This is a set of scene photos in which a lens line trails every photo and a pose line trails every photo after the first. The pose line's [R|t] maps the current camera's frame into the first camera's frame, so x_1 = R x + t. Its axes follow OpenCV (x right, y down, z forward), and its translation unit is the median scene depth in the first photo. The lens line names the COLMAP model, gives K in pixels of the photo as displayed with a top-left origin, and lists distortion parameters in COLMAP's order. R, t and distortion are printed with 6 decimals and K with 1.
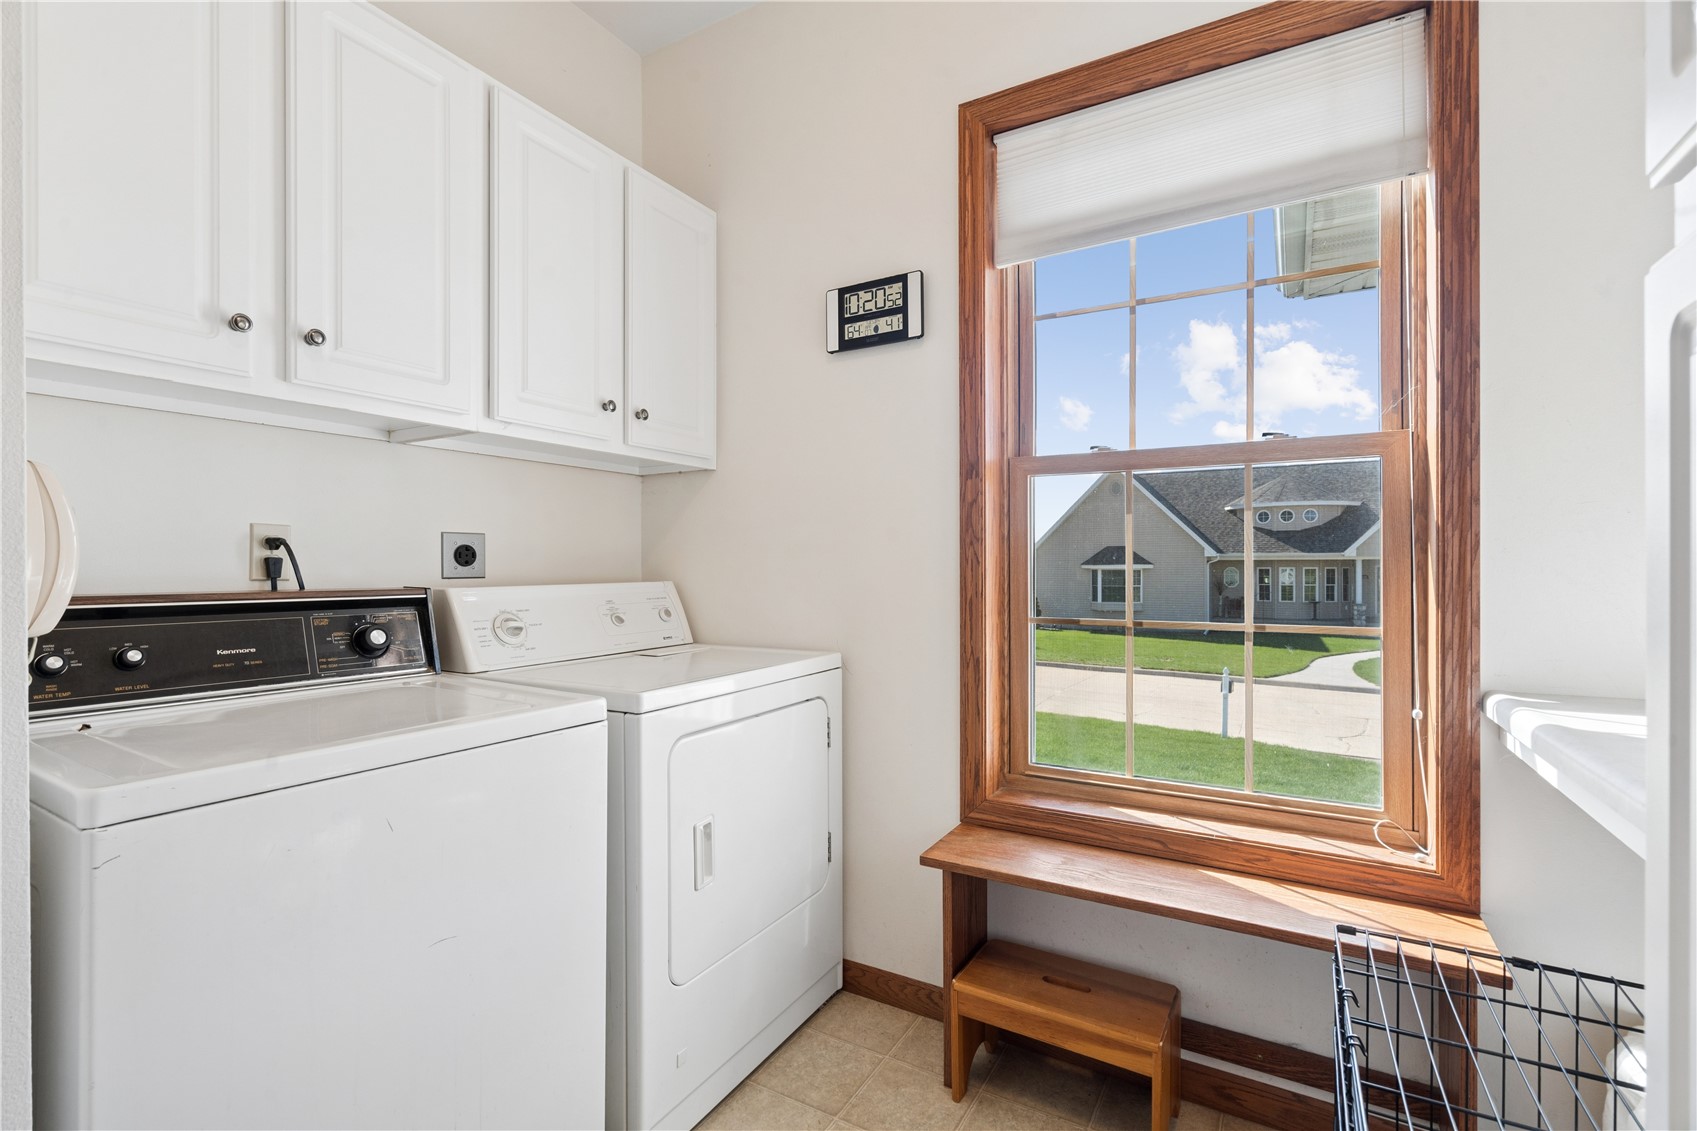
lens RADIAL K [[767.1, 0, 866.3], [0, 767.1, 563.8], [0, 0, 1]] dist [-0.002914, -0.000160]
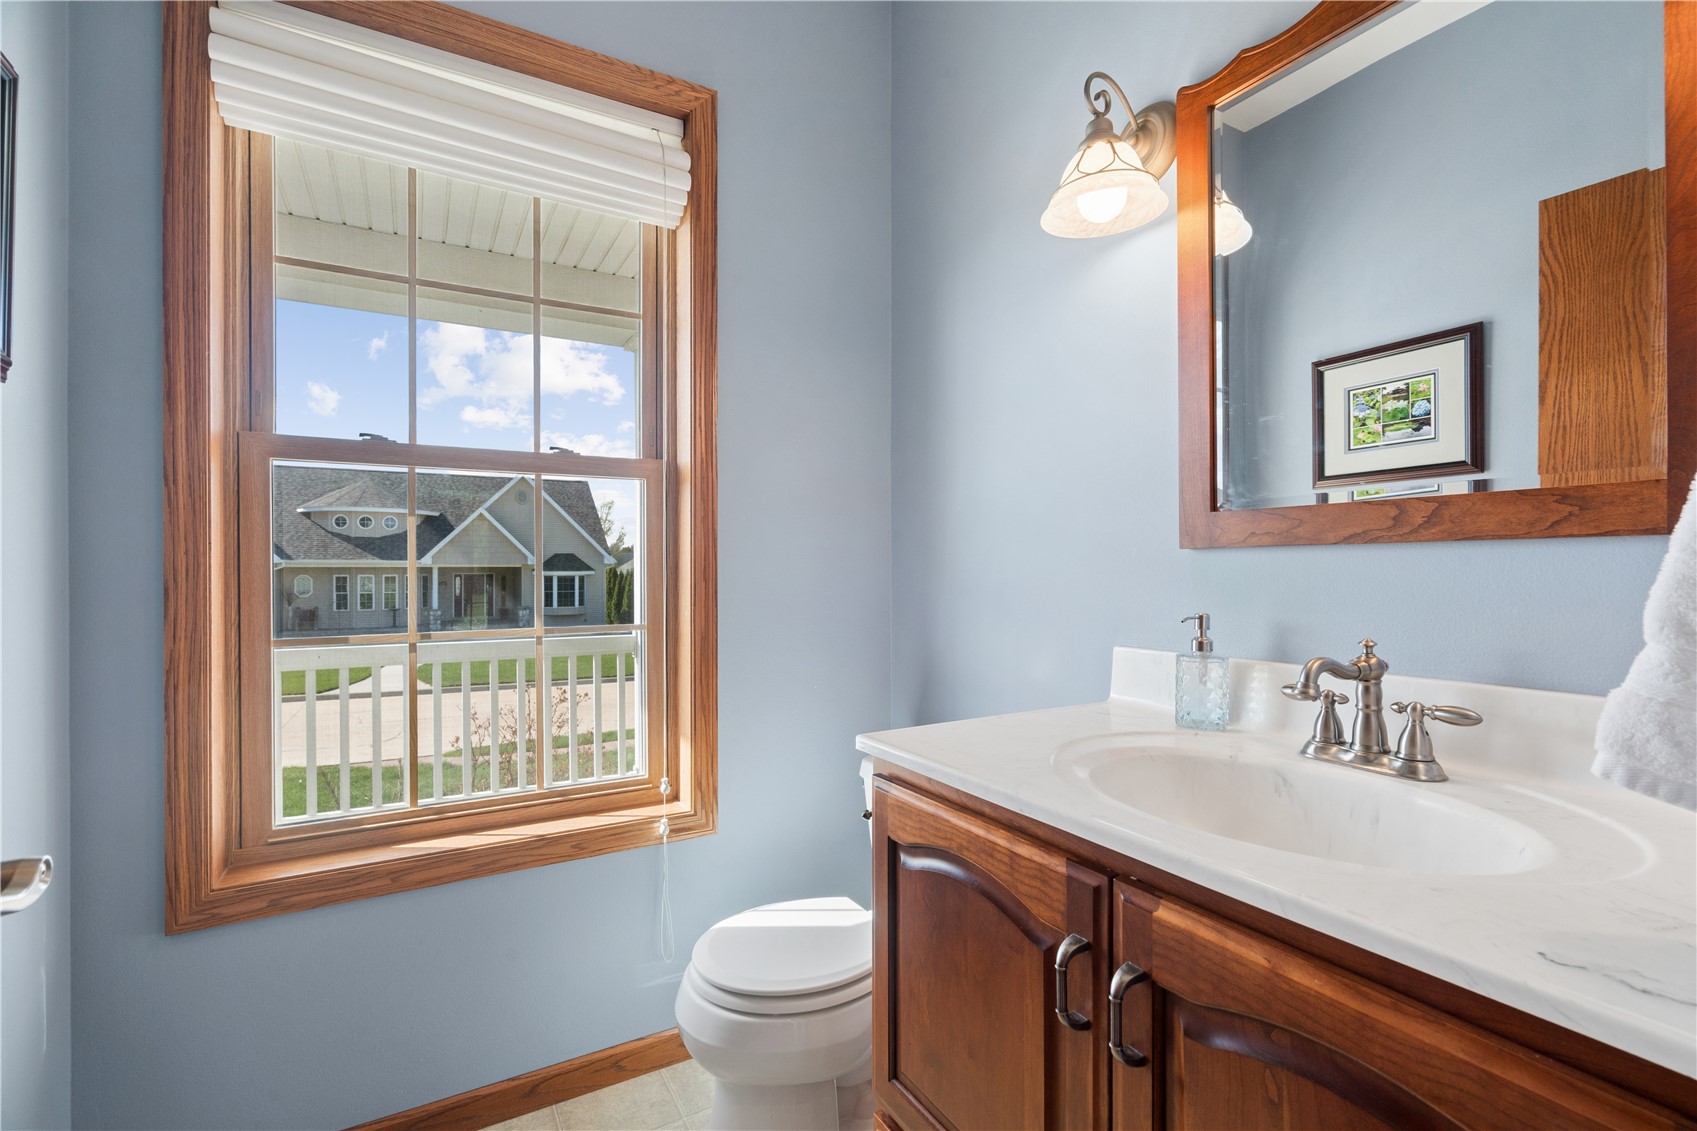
lens RADIAL K [[767.1, 0, 843.6], [0, 767.1, 571.6], [0, 0, 1]] dist [-0.002914, -0.000160]
pose [[0.487387, -0.001359, 0.873185, -0.151632], [0.001017, 0.999999, 0.000989, 0.000648], [-0.873186, 0.000406, 0.487387, 0.093641]]
